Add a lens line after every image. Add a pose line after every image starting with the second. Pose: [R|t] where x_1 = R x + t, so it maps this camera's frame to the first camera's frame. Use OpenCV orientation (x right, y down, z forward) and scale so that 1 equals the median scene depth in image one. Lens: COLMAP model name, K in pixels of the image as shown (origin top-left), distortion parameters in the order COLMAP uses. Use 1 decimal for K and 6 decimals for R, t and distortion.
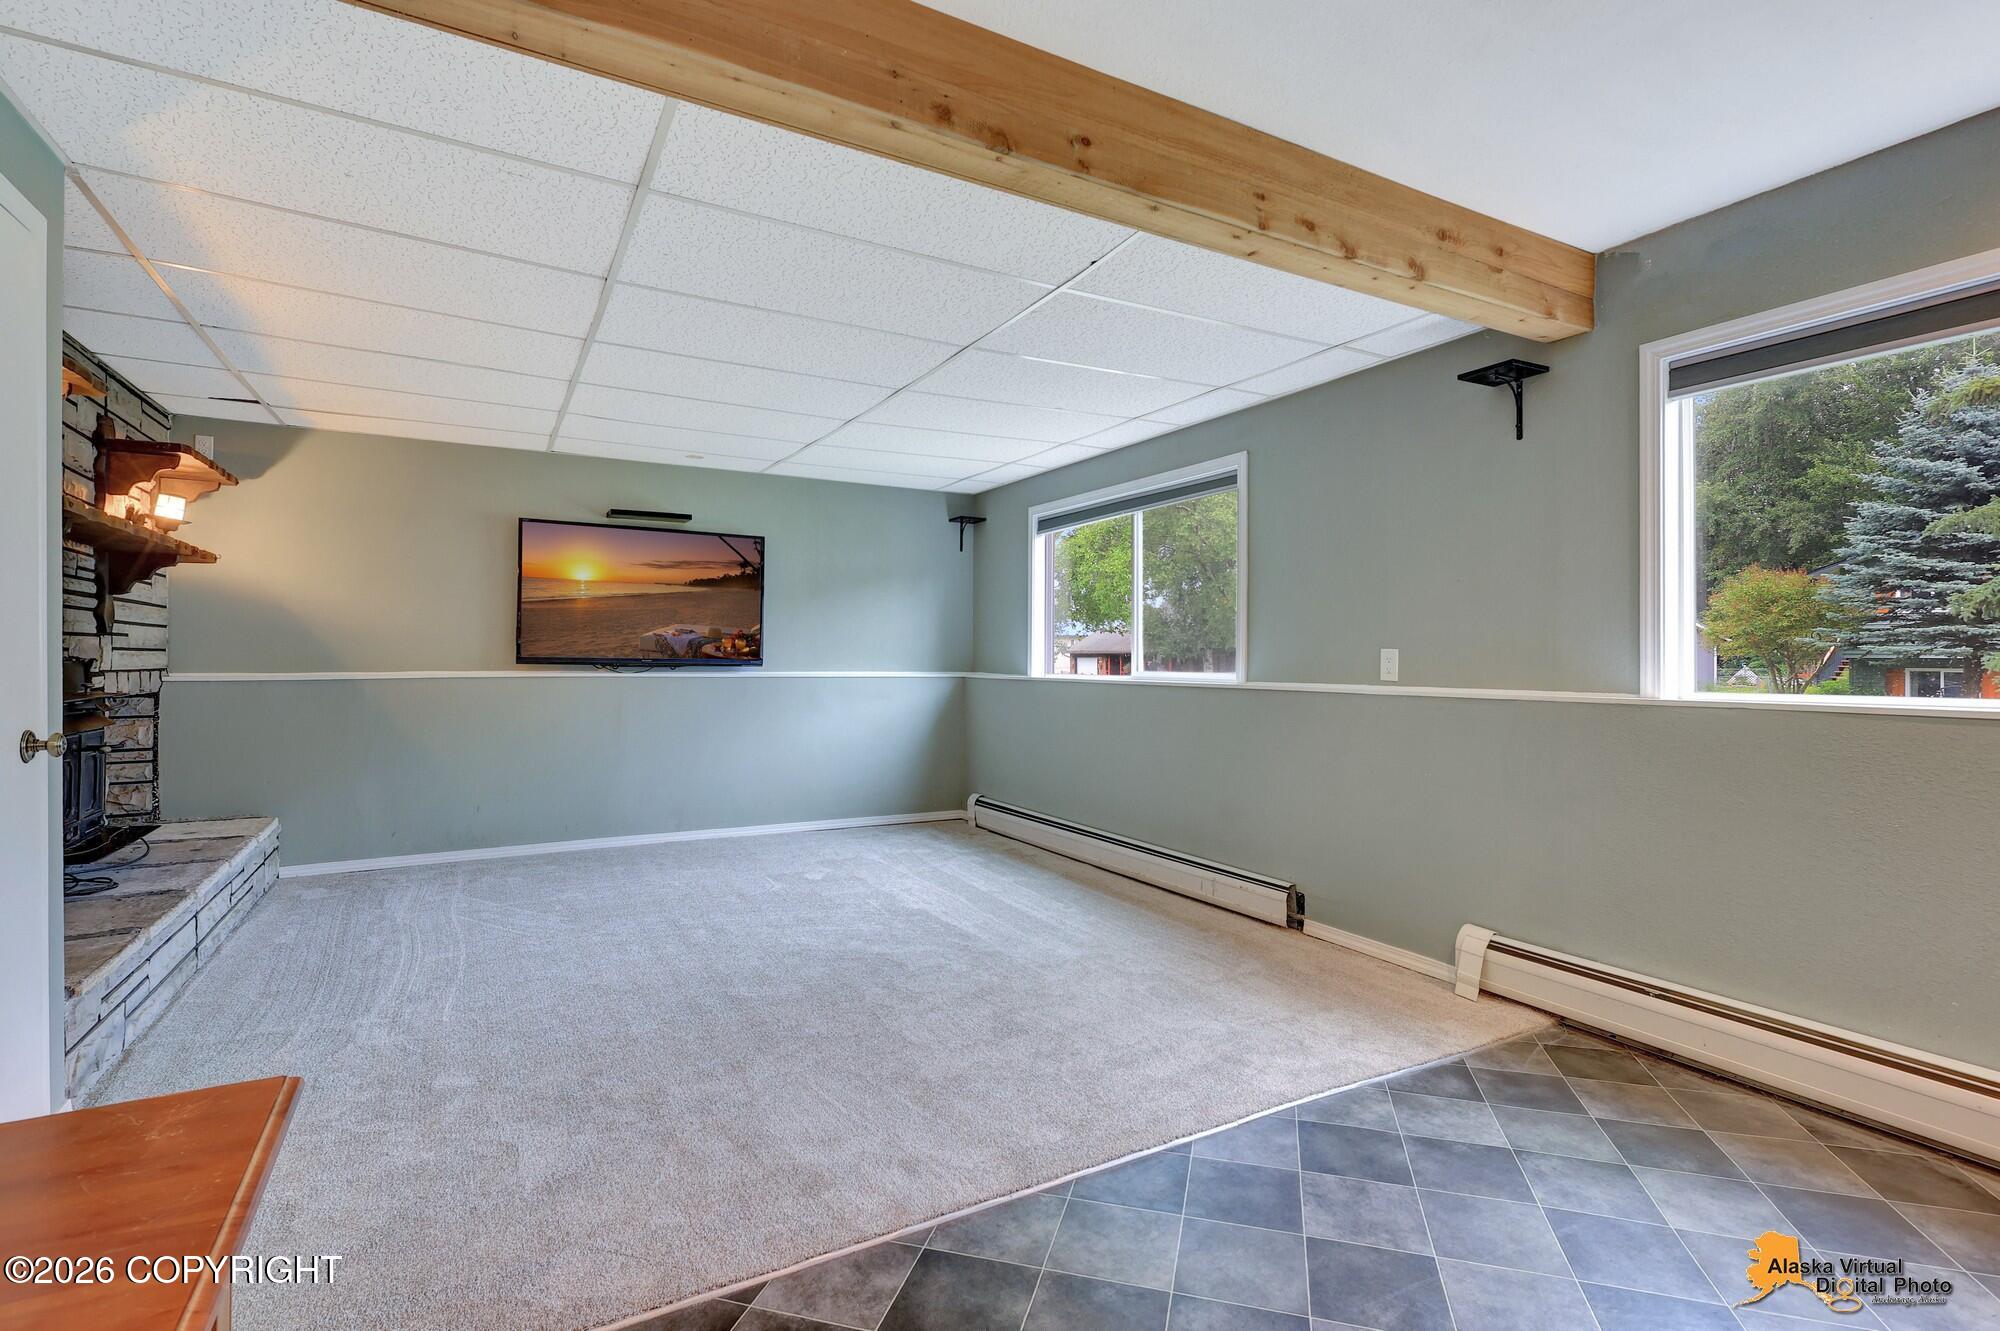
lens RADIAL K [[949.0, 0, 999.7], [0, 949.0, 659.0], [0, 0, 1]] dist [-0.003422, 0.003627]
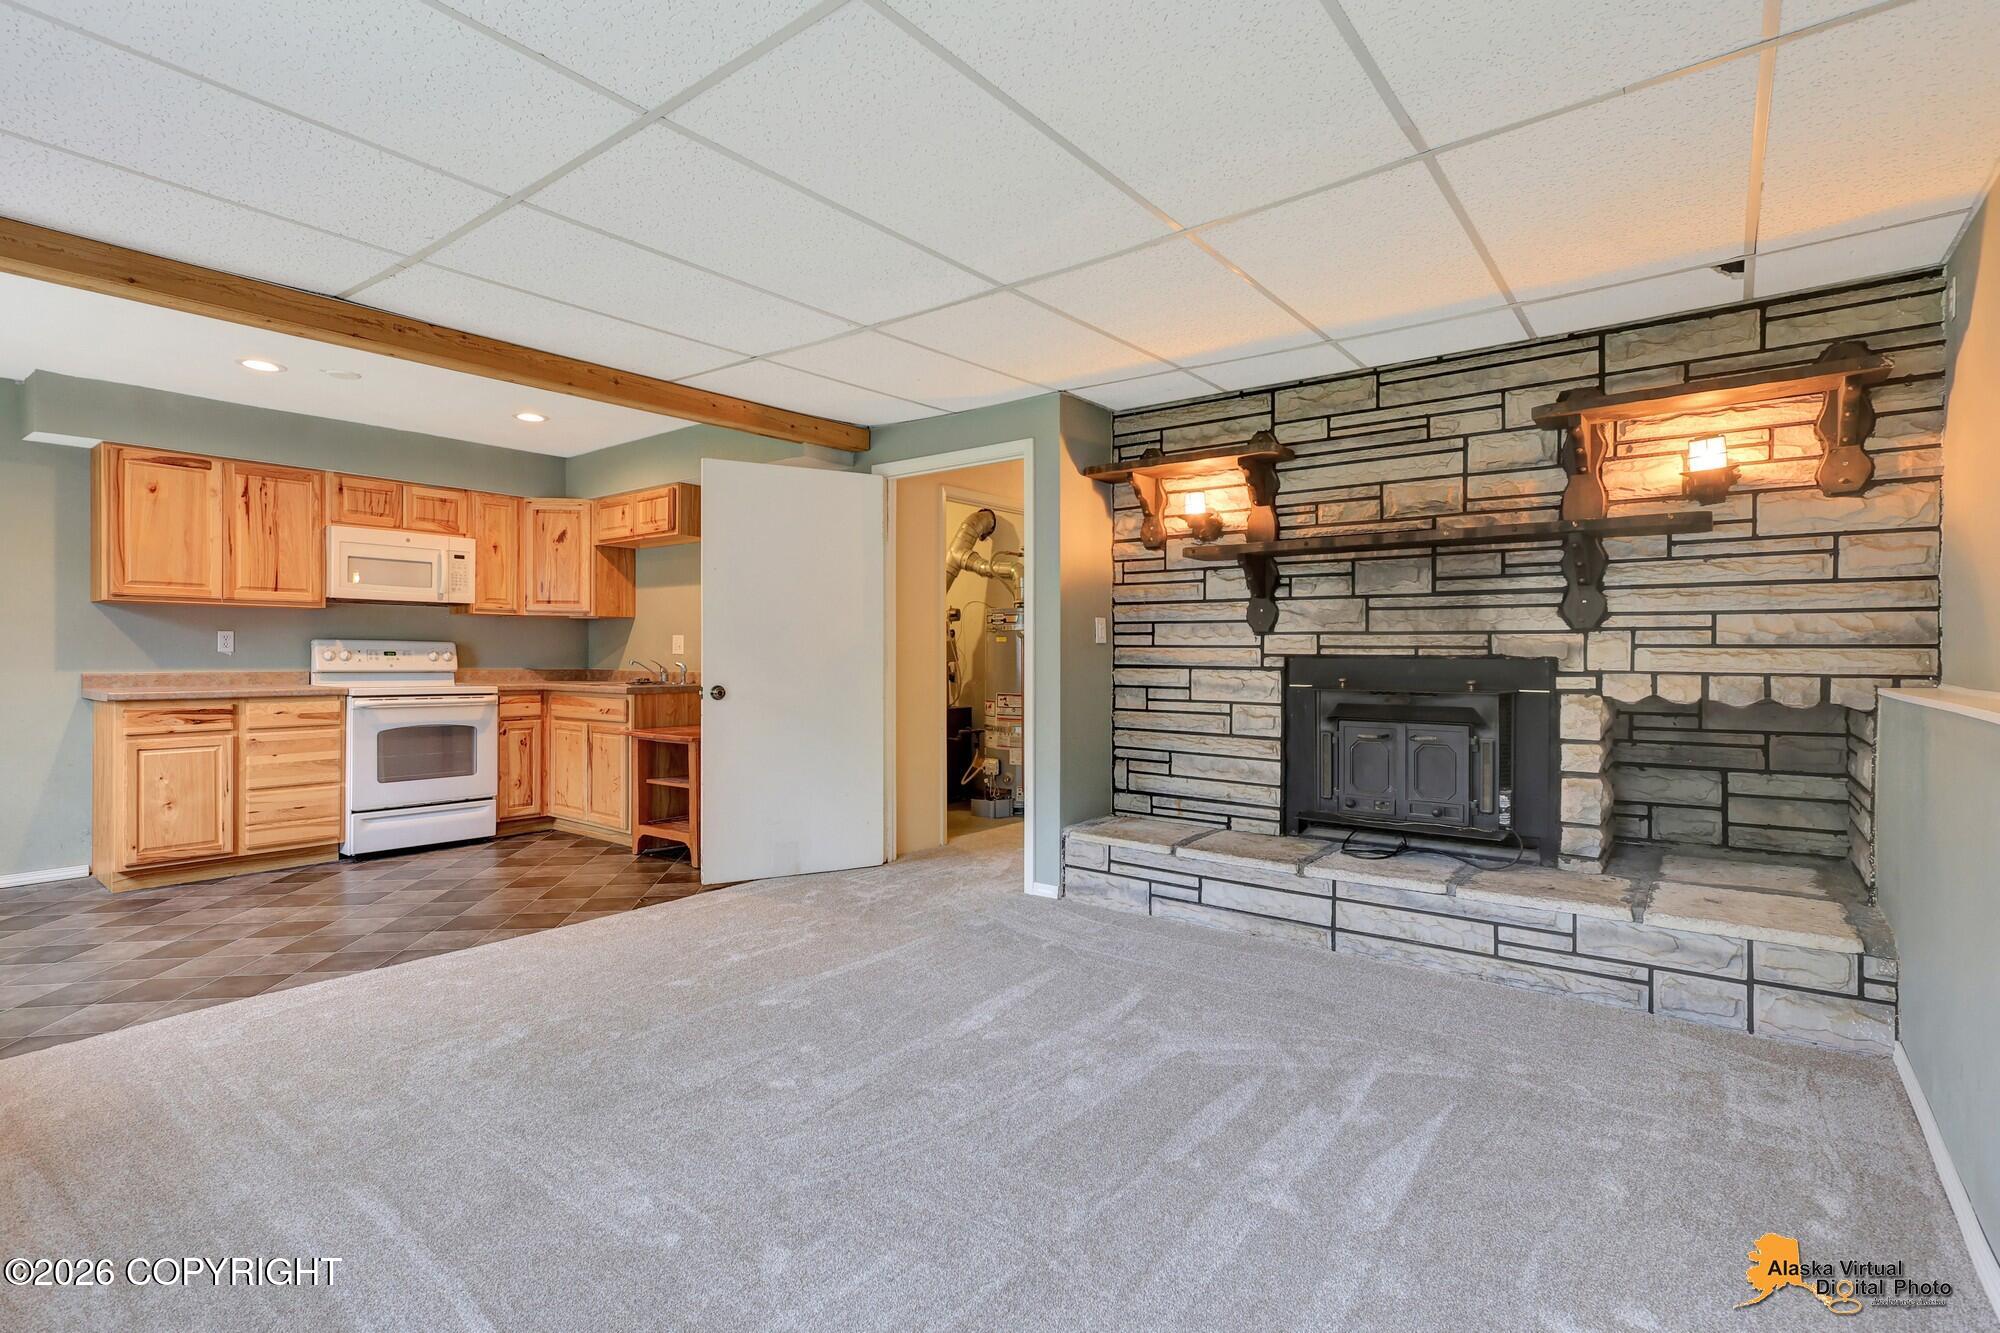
lens RADIAL K [[949.0, 0, 1001.7], [0, 949.0, 660.4], [0, 0, 1]] dist [-0.003422, 0.003627]
pose [[-0.922446, 0.000082, -0.386127, -0.161321], [-0.002916, 0.999970, 0.007177, -0.005944], [0.386116, 0.007747, -0.922418, 2.877386]]
